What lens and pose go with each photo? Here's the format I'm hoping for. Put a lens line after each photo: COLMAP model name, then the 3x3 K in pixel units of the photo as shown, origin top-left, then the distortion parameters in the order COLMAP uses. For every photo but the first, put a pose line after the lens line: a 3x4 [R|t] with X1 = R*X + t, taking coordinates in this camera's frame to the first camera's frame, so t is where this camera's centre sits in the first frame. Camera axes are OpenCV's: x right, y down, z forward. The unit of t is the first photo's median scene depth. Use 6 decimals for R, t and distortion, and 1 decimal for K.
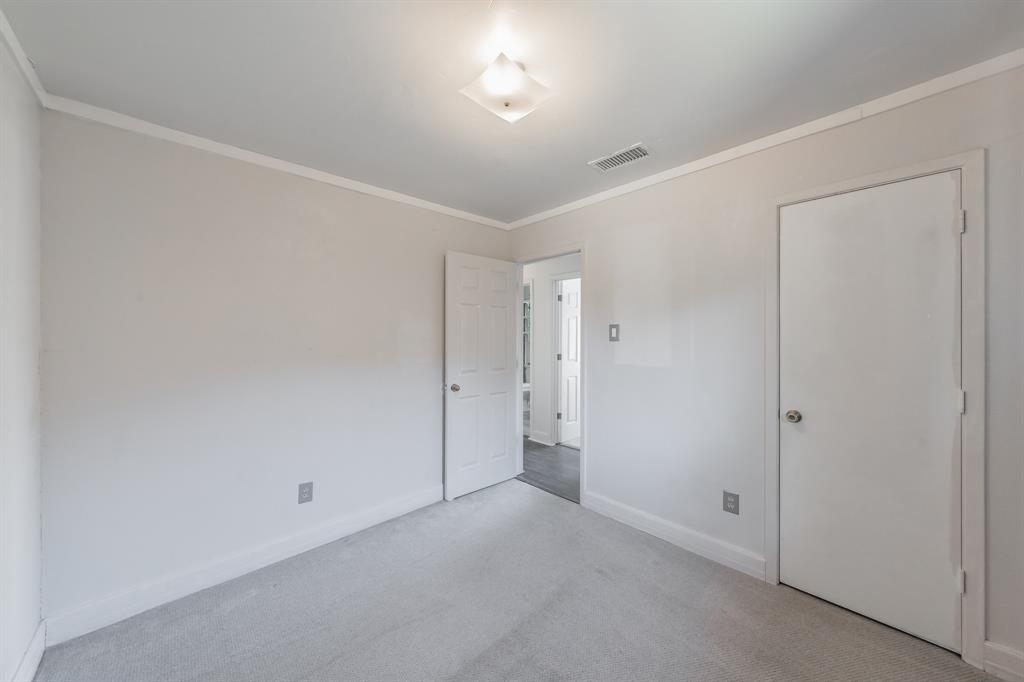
lens RADIAL K [[369.0, 0, 512.0], [0, 369.0, 341.0], [0, 0, 1]] dist [0.000806, 0.000091]
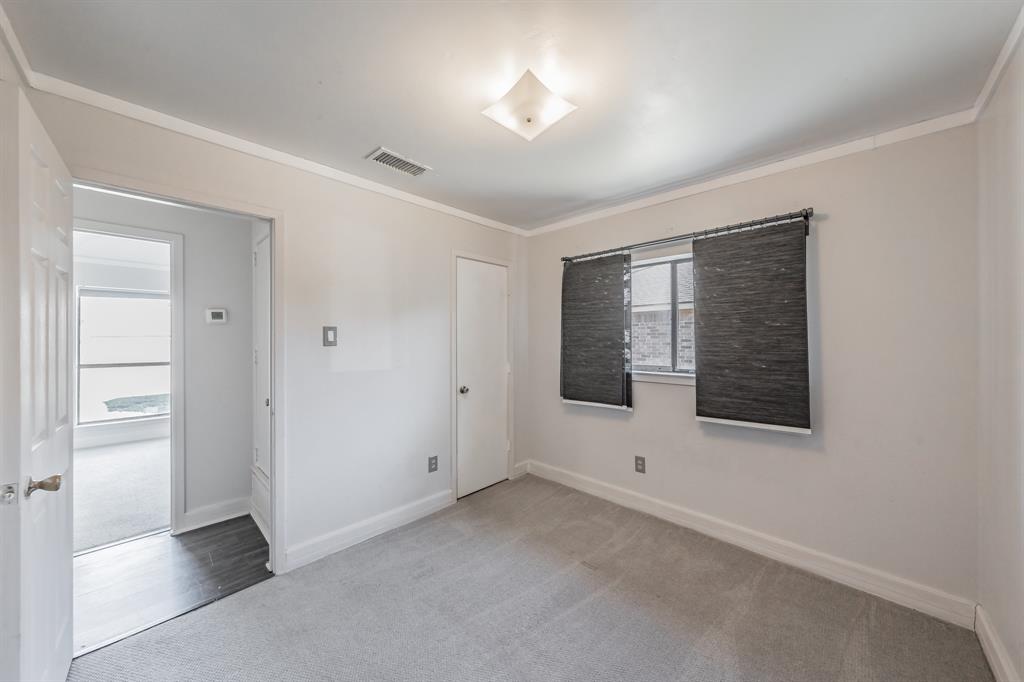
lens RADIAL K [[369.0, 0, 512.0], [0, 369.0, 341.0], [0, 0, 1]] dist [0.000806, 0.000091]
pose [[-0.078149, -0.006477, 0.996921, -0.765845], [0.006550, 0.999954, 0.007010, -0.017985], [-0.996920, 0.007077, -0.078103, 0.814670]]
